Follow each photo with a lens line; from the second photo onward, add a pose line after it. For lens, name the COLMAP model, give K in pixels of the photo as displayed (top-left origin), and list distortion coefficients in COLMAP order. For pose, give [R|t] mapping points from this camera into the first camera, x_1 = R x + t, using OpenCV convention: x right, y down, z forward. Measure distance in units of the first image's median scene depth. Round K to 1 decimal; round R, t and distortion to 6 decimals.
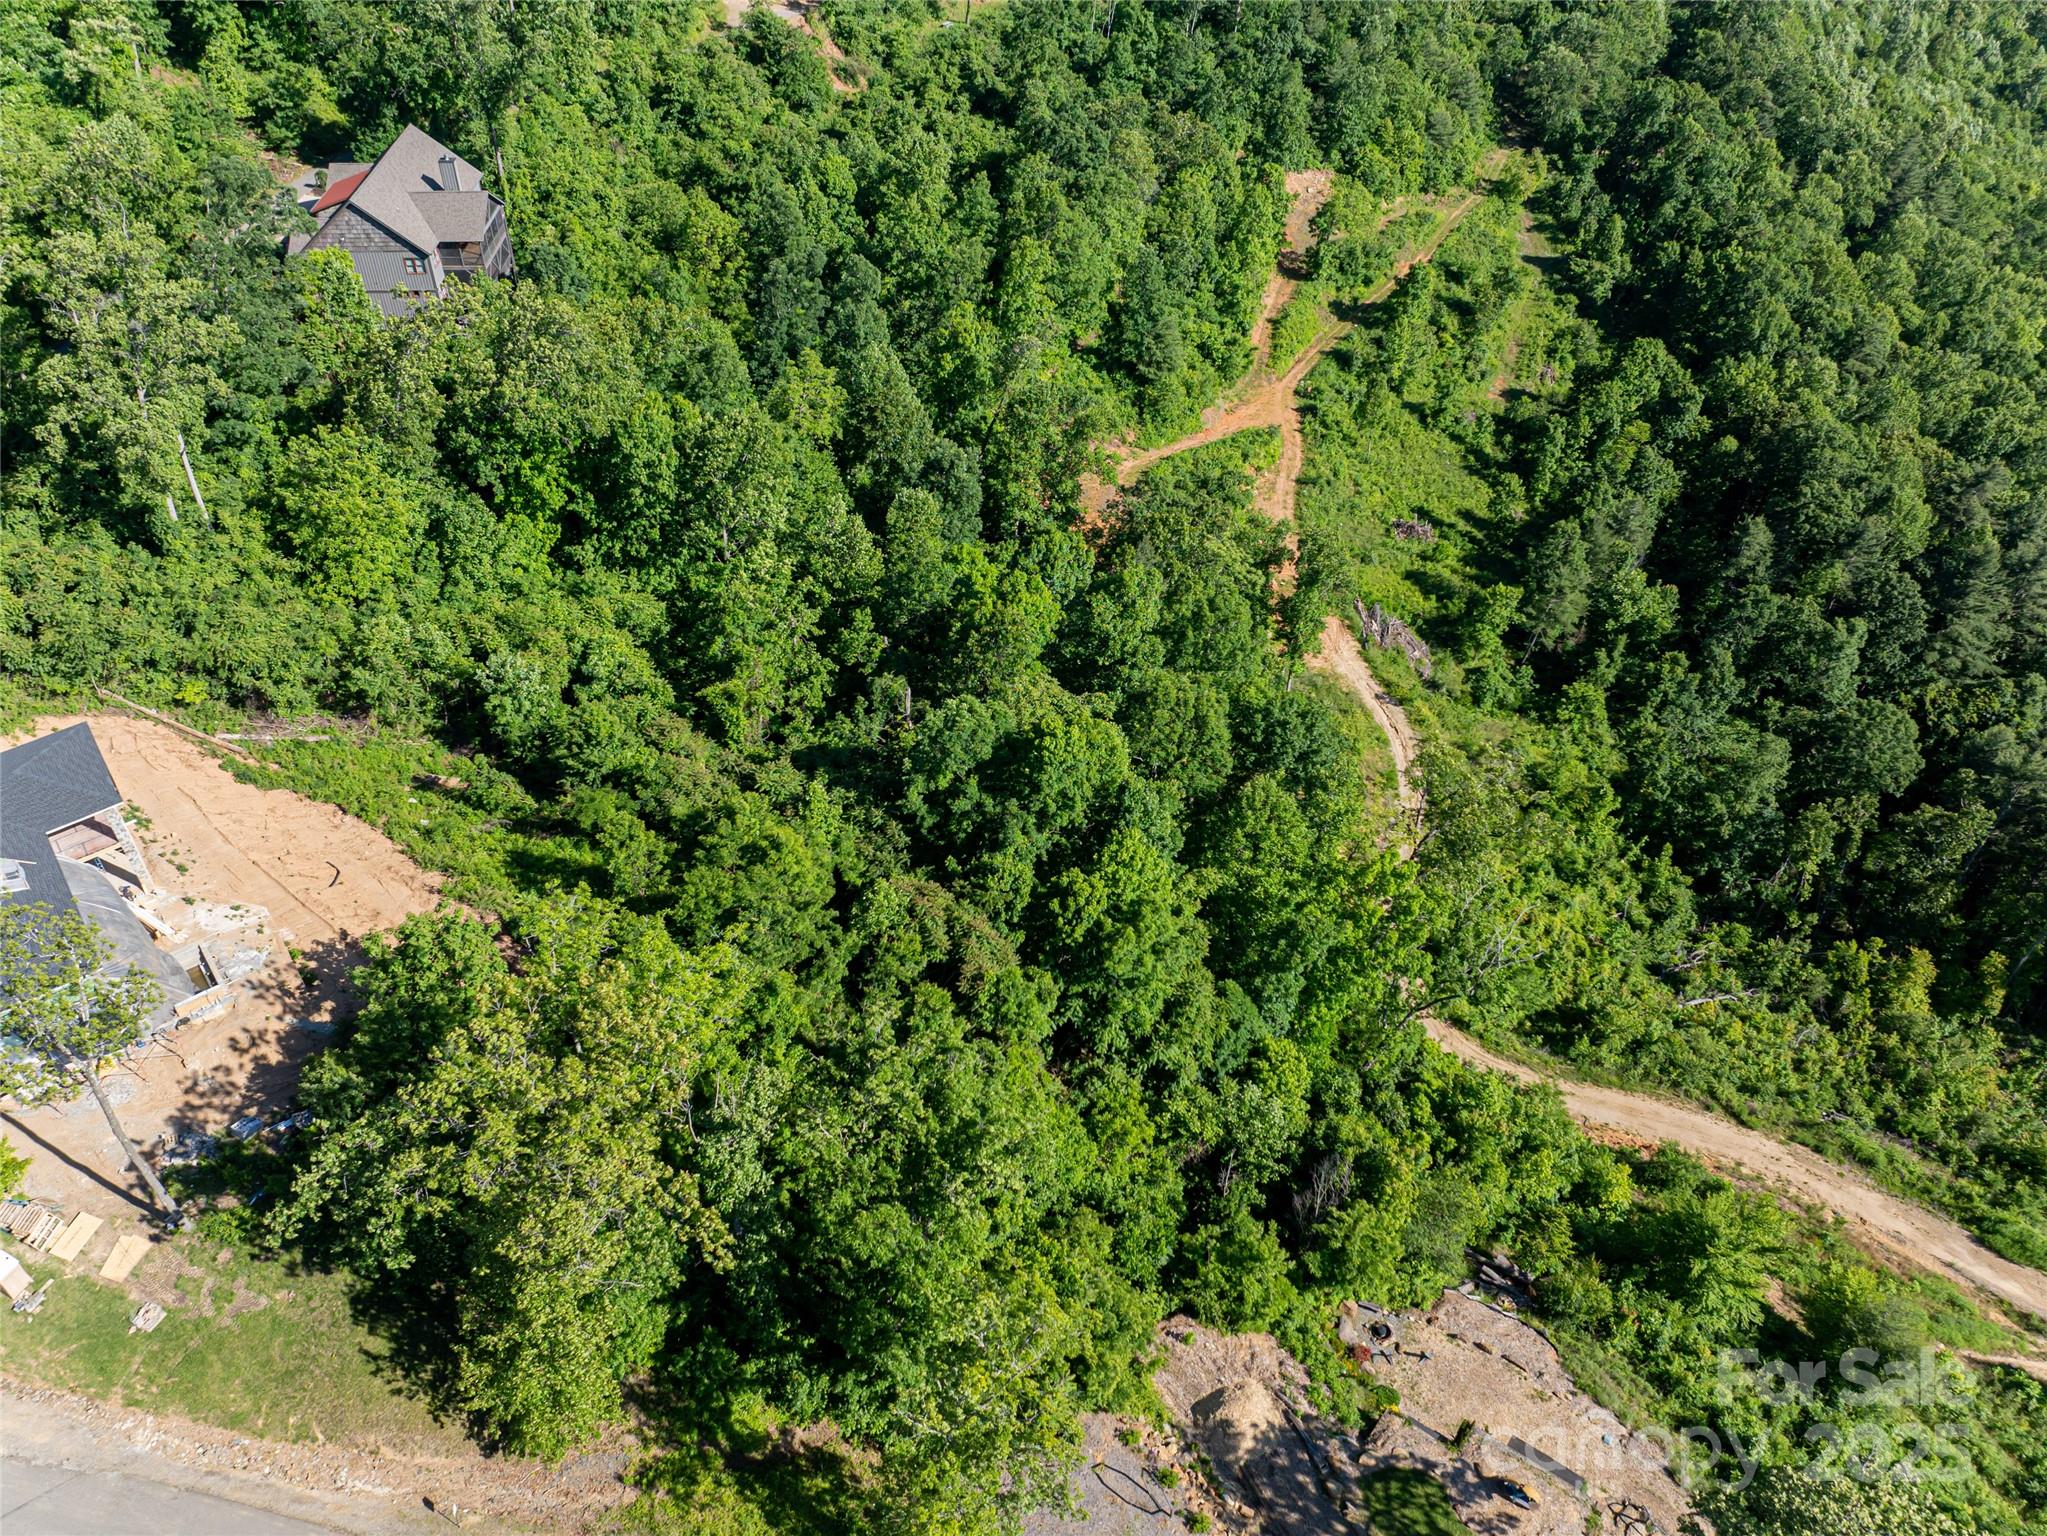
lens RADIAL K [[1569.4, 0, 1043.2], [0, 1569.4, 767.2], [0, 0, 1]] dist [-0.014862, -0.033671]
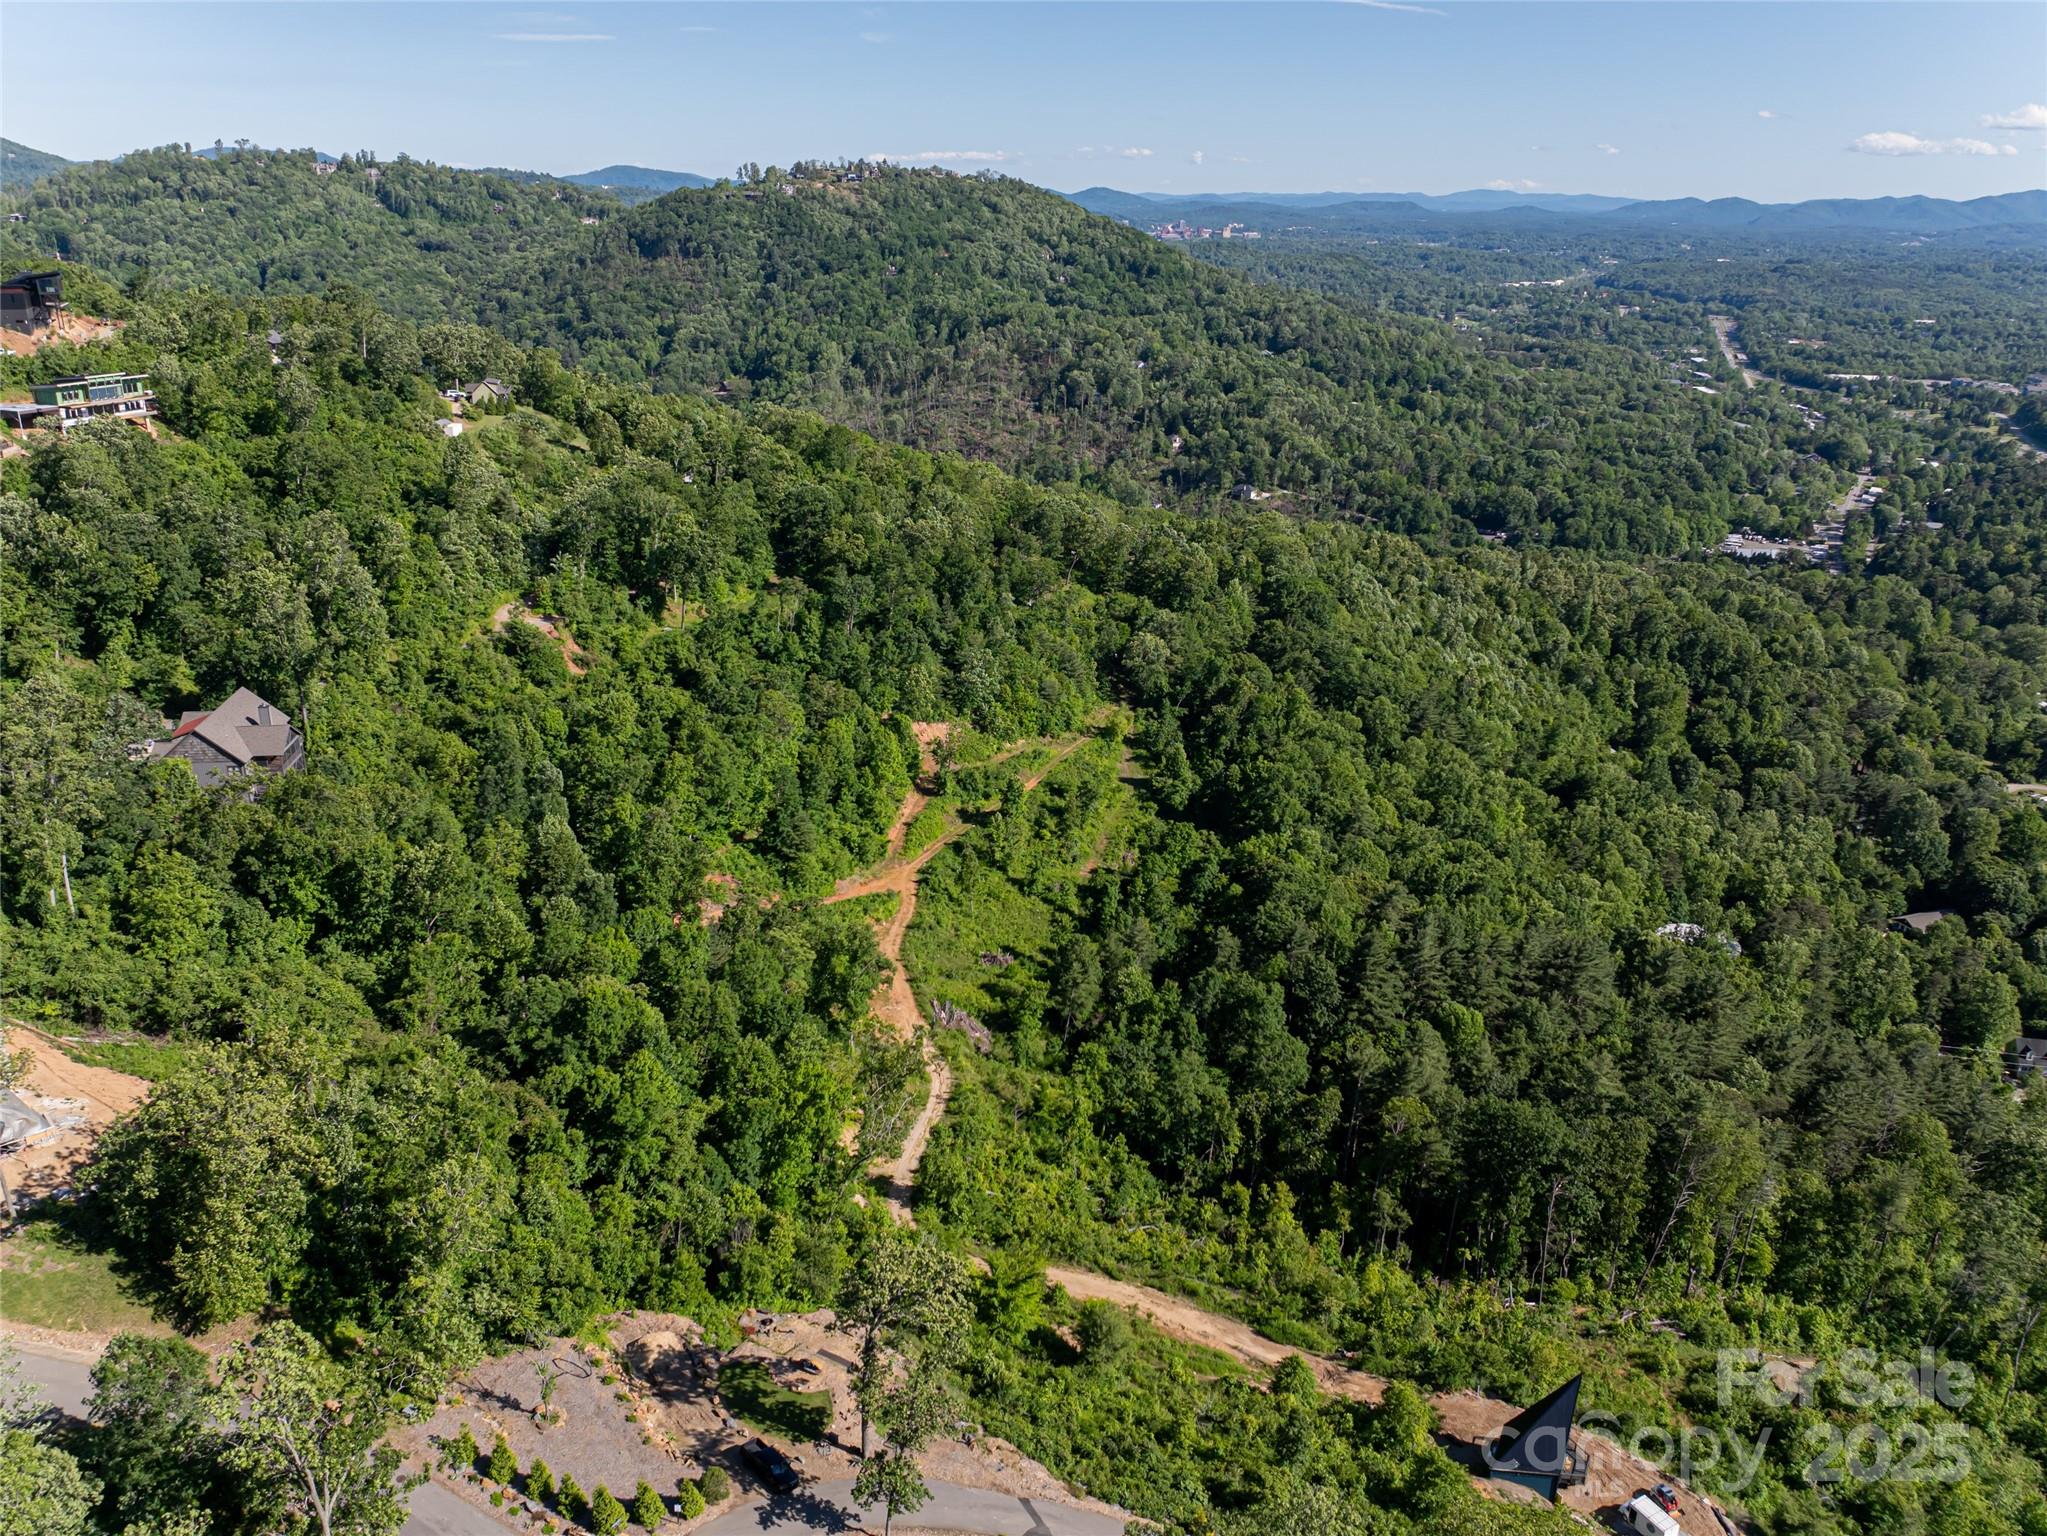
lens RADIAL K [[1567.1, 0, 1038.8], [0, 1567.1, 758.0], [0, 0, 1]] dist [-0.028846, -0.007344]
pose [[0.994714, -0.035638, 0.096305, 0.175546], [0.068341, 0.929736, -0.361830, 0.204718], [-0.076643, 0.366499, 0.927256, -0.354903]]
